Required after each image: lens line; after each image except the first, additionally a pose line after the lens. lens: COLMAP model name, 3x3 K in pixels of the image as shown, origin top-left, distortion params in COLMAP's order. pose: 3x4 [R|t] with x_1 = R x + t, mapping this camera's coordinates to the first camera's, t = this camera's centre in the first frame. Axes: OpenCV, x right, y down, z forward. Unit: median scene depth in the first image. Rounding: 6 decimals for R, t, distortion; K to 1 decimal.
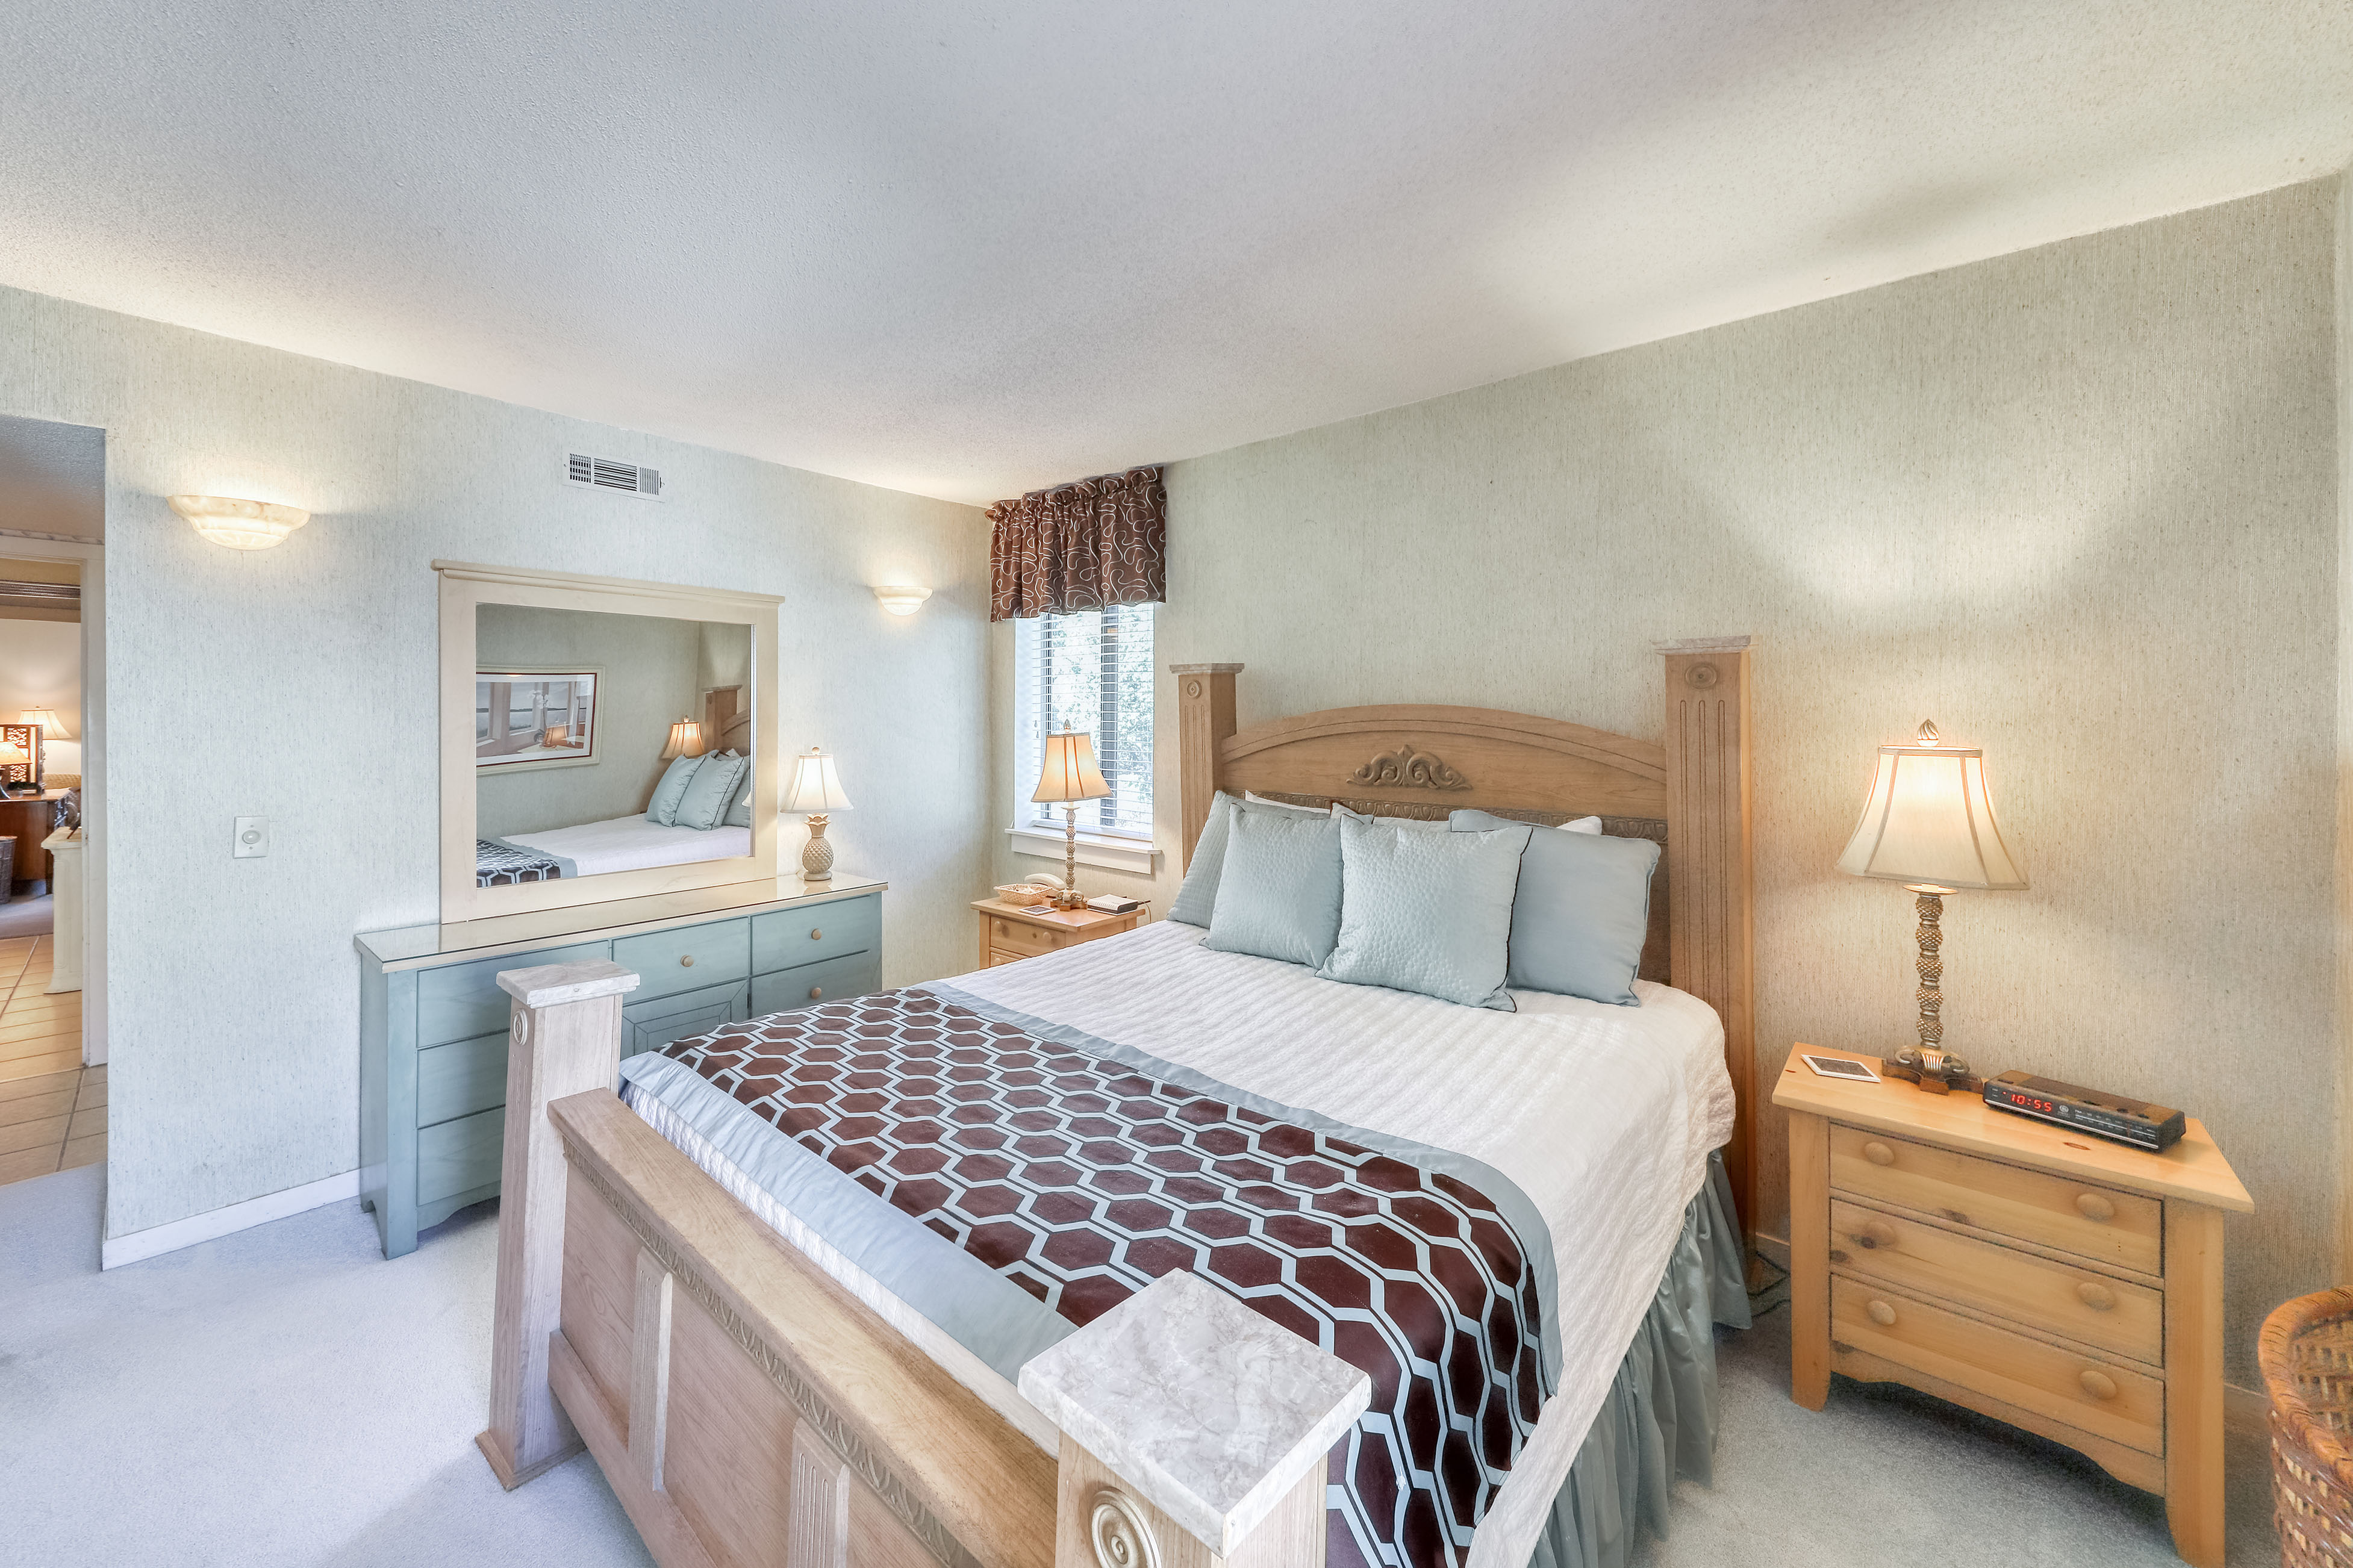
lens RADIAL K [[916.0, 0, 1167.8], [0, 916.0, 718.0], [0, 0, 1]] dist [-0.000117, -0.000010]
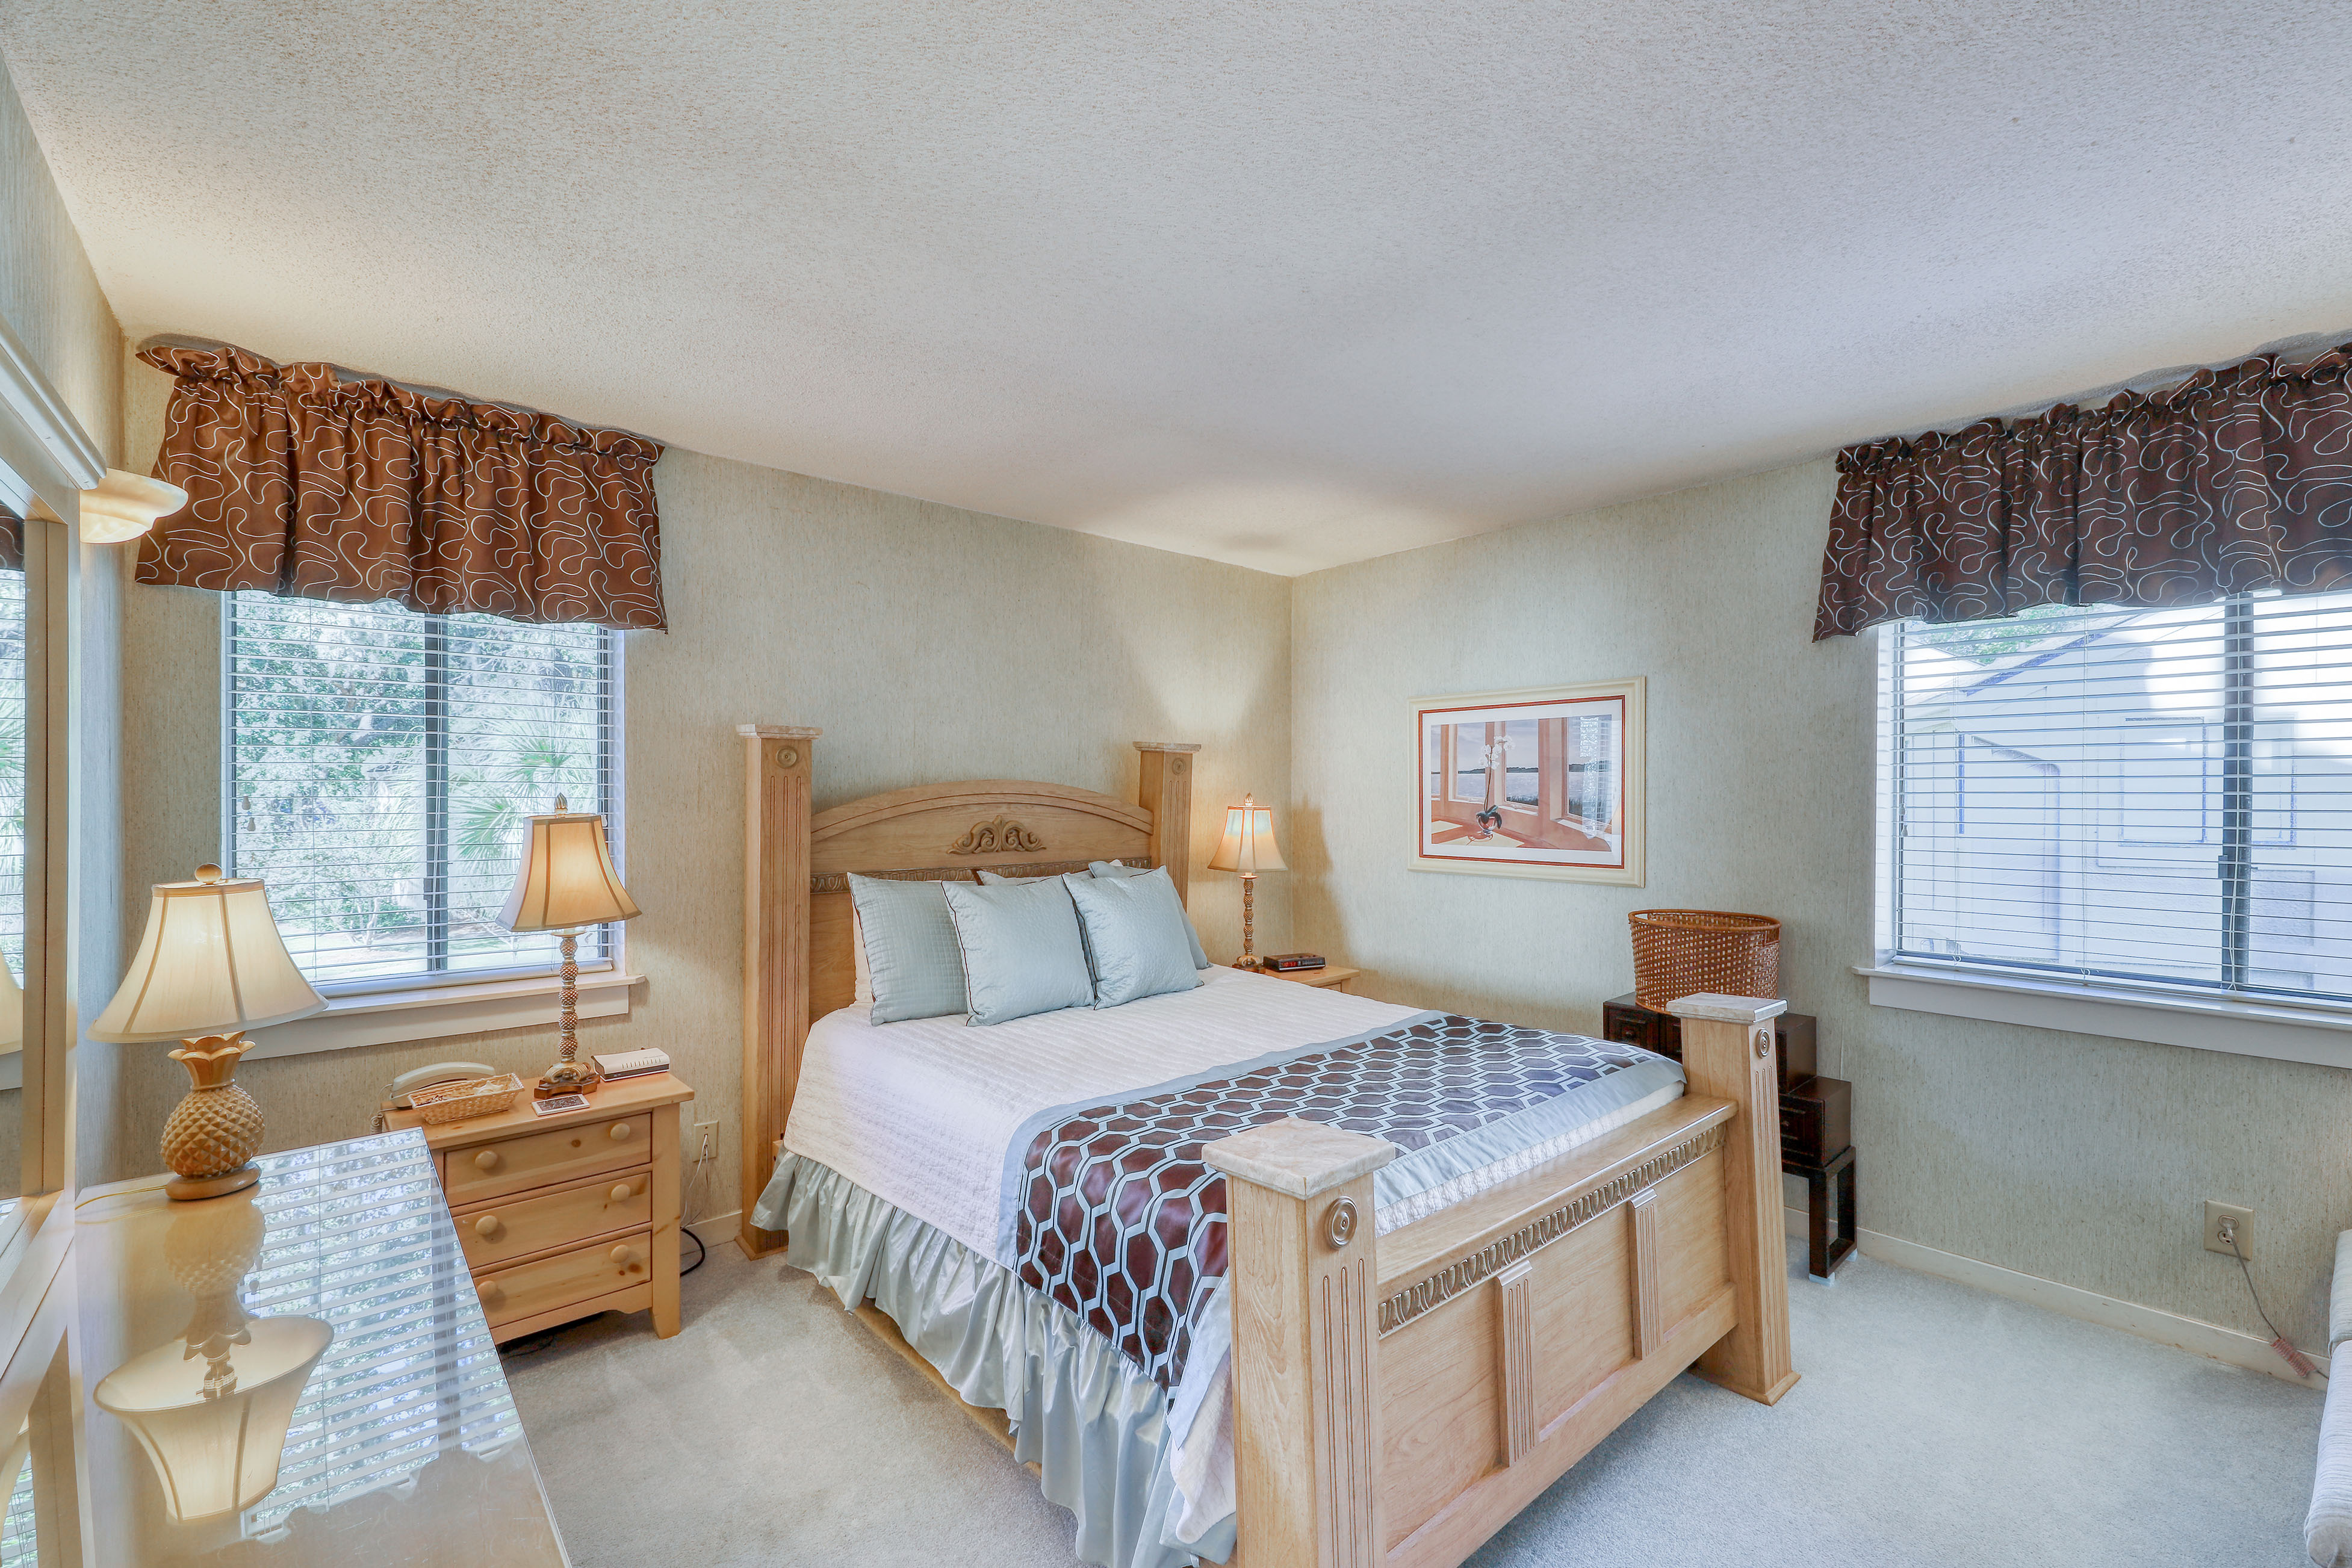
lens RADIAL K [[943.1, 0, 1176.0], [0, 943.1, 784.0], [0, 0, 1]] dist [0.000562, 0.000049]
pose [[0.127457, 0.004184, 0.991835, -0.849199], [-0.003916, 0.999985, -0.003715, -0.005831], [-0.991836, -0.003410, 0.127472, 0.605317]]
